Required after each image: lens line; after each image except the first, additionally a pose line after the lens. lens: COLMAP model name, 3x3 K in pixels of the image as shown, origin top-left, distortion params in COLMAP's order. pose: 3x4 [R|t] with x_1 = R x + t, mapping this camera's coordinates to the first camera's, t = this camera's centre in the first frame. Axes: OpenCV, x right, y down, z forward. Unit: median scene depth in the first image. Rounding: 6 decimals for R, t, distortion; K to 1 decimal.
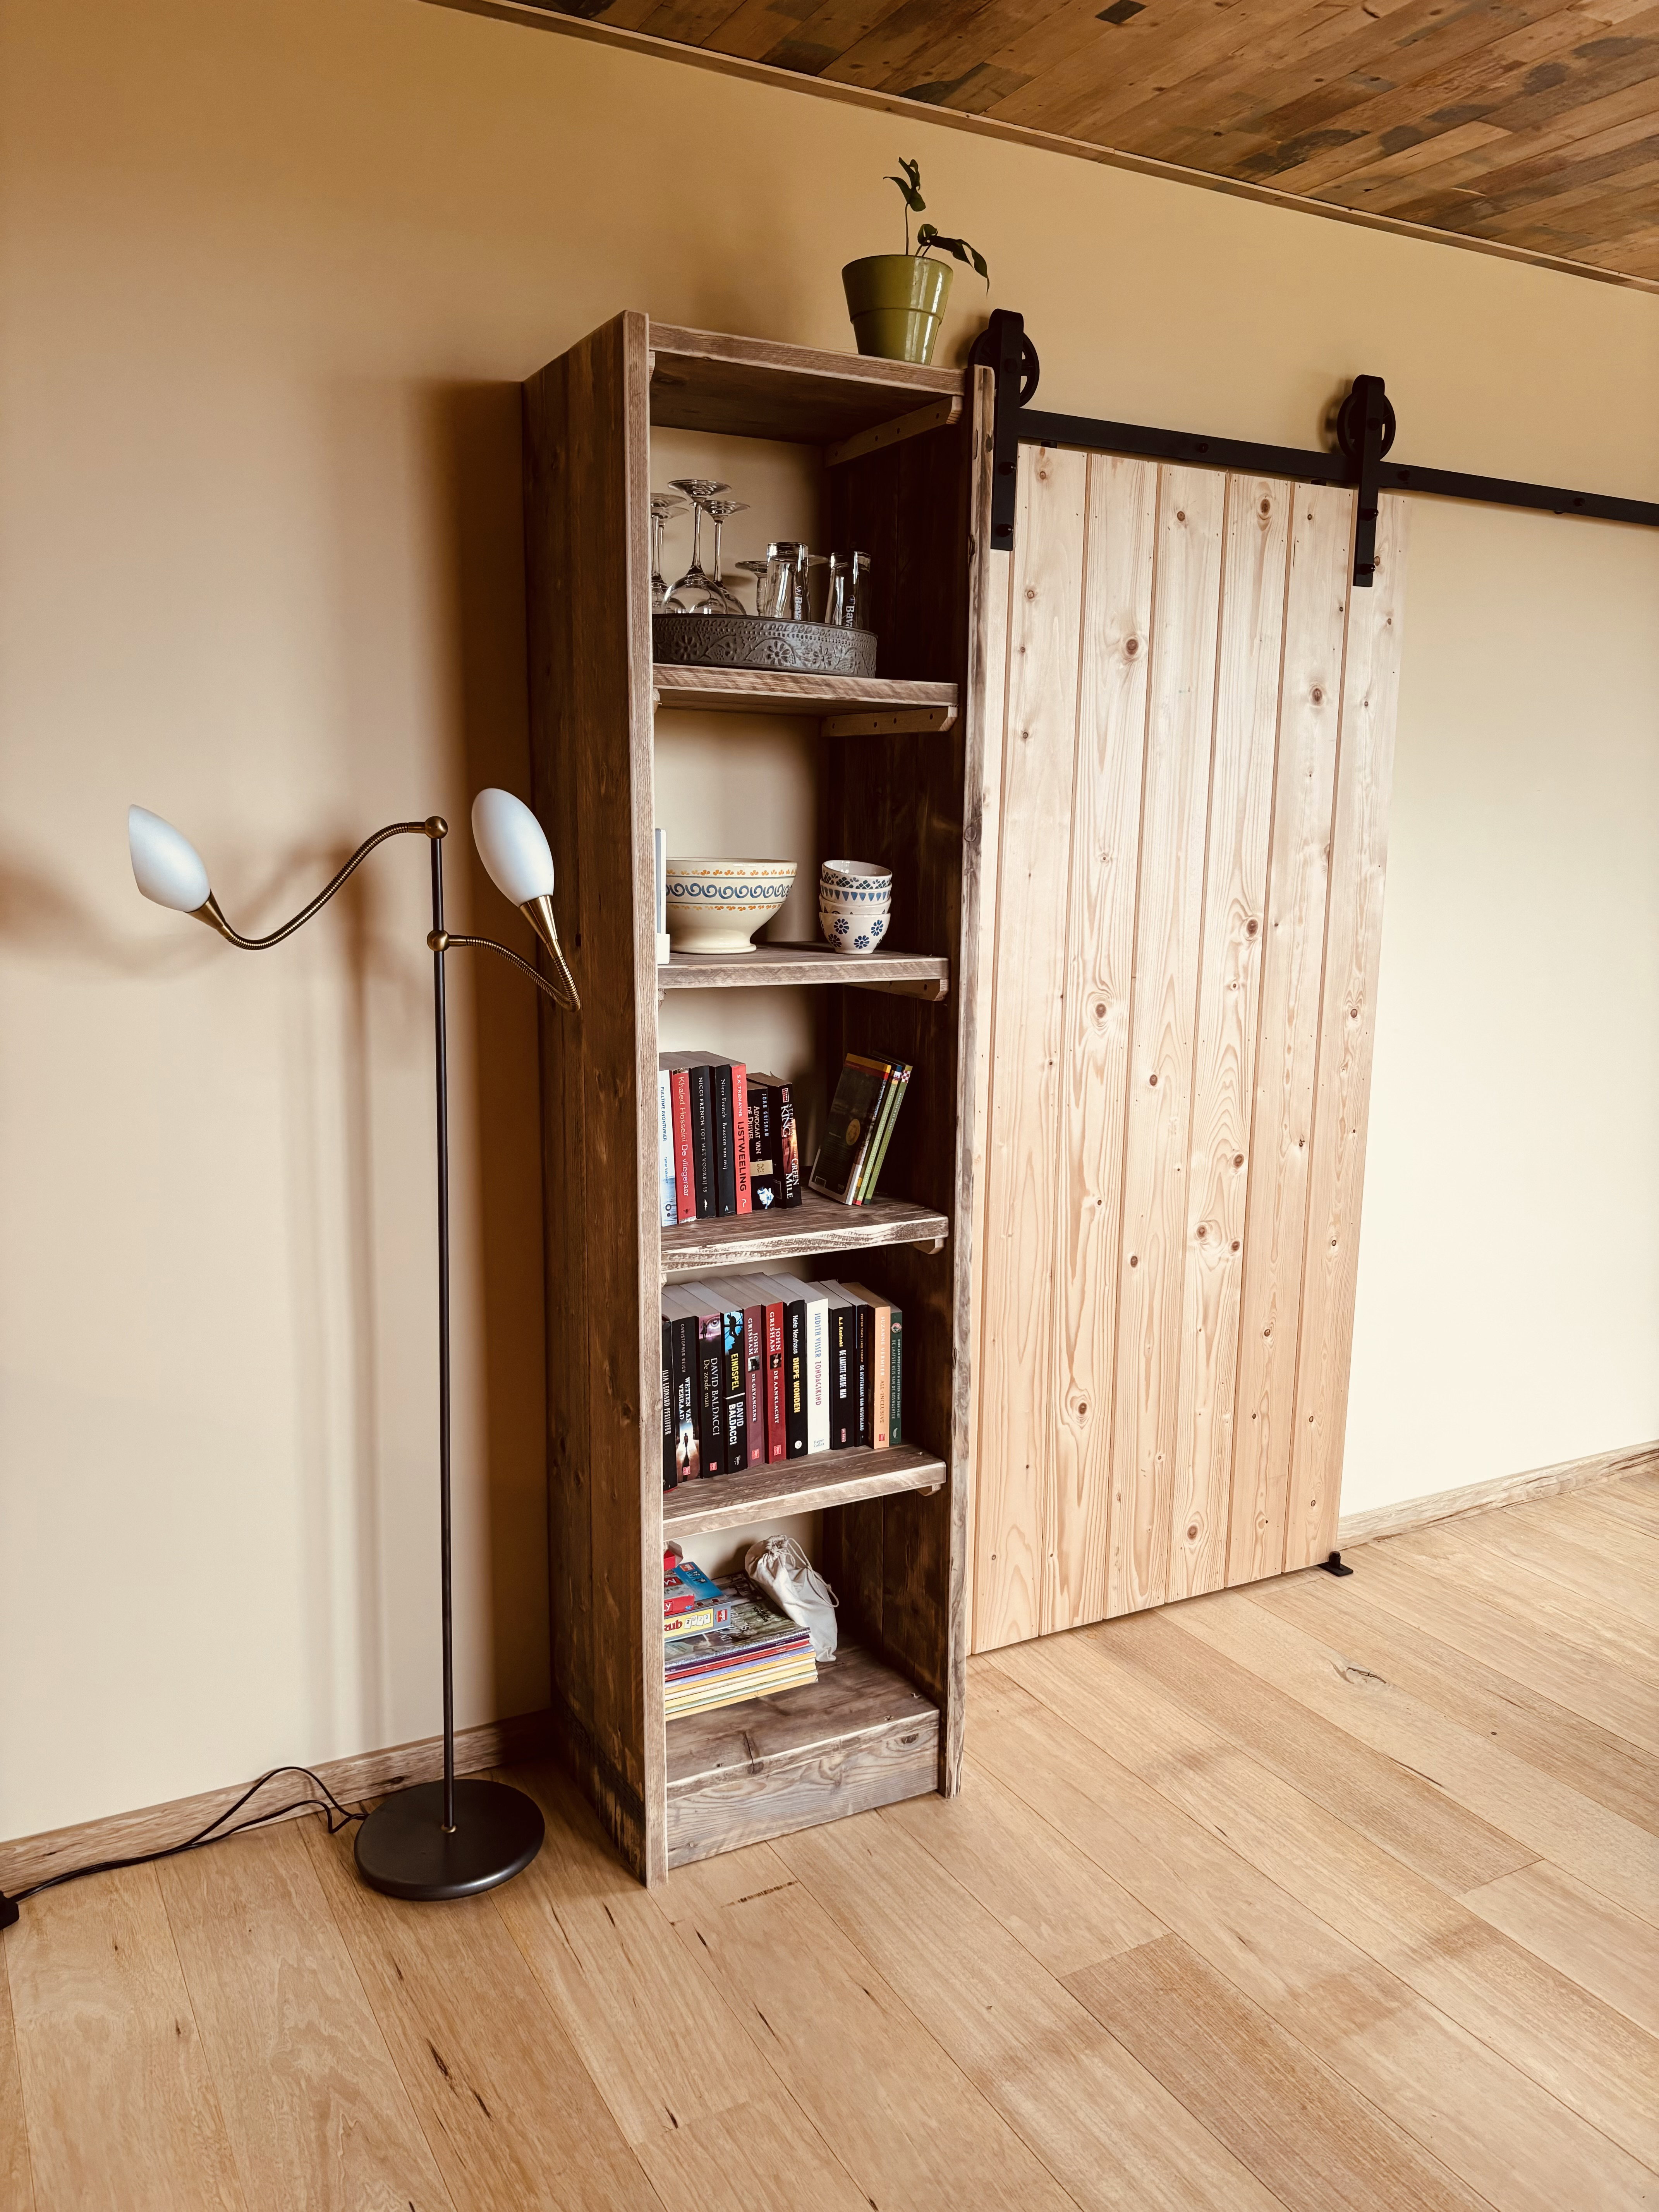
lens RADIAL K [[1668.5, 0, 829.5], [0, 1668.5, 1106.0], [0, 0, 1]] dist [0.041944, -0.002850]
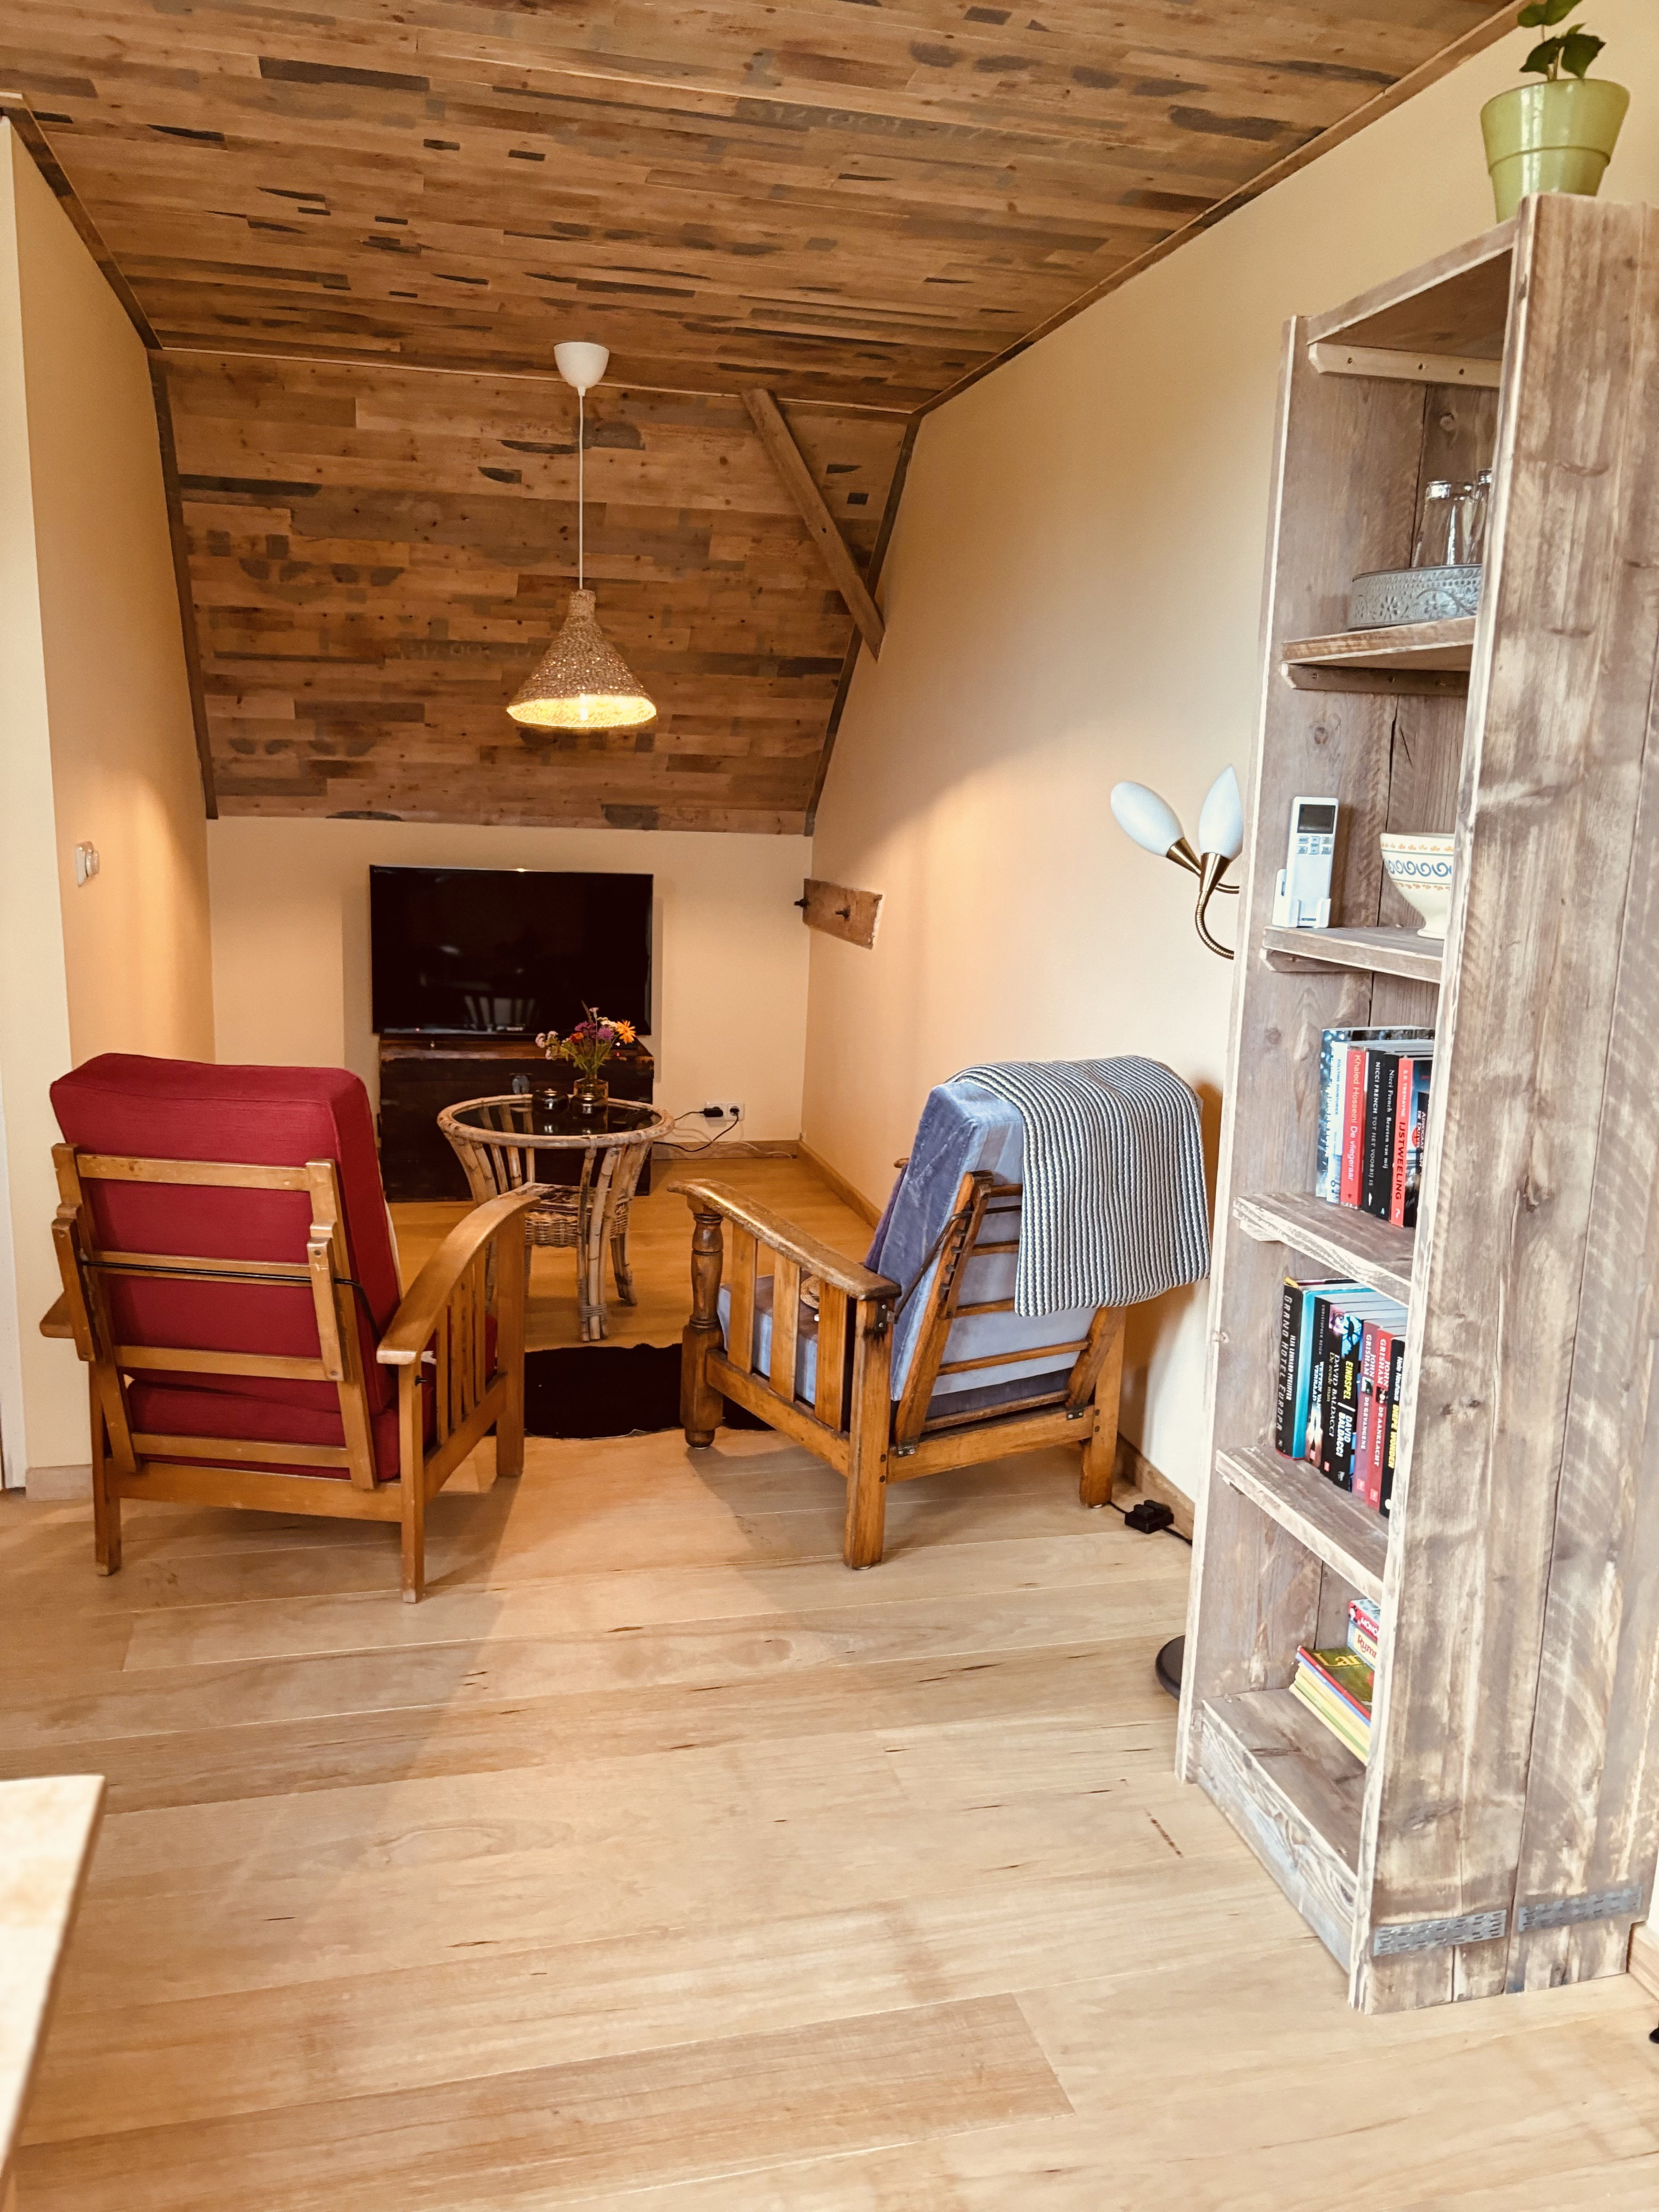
lens RADIAL K [[1696.3, 0, 829.5], [0, 1696.3, 1106.0], [0, 0, 1]] dist [0.010407, 0.009063]
pose [[-0.227825, 0.174474, -0.957943, 0.903741], [-0.194419, 0.955853, 0.220331, -0.142952], [0.954095, 0.236439, -0.183846, 0.869327]]
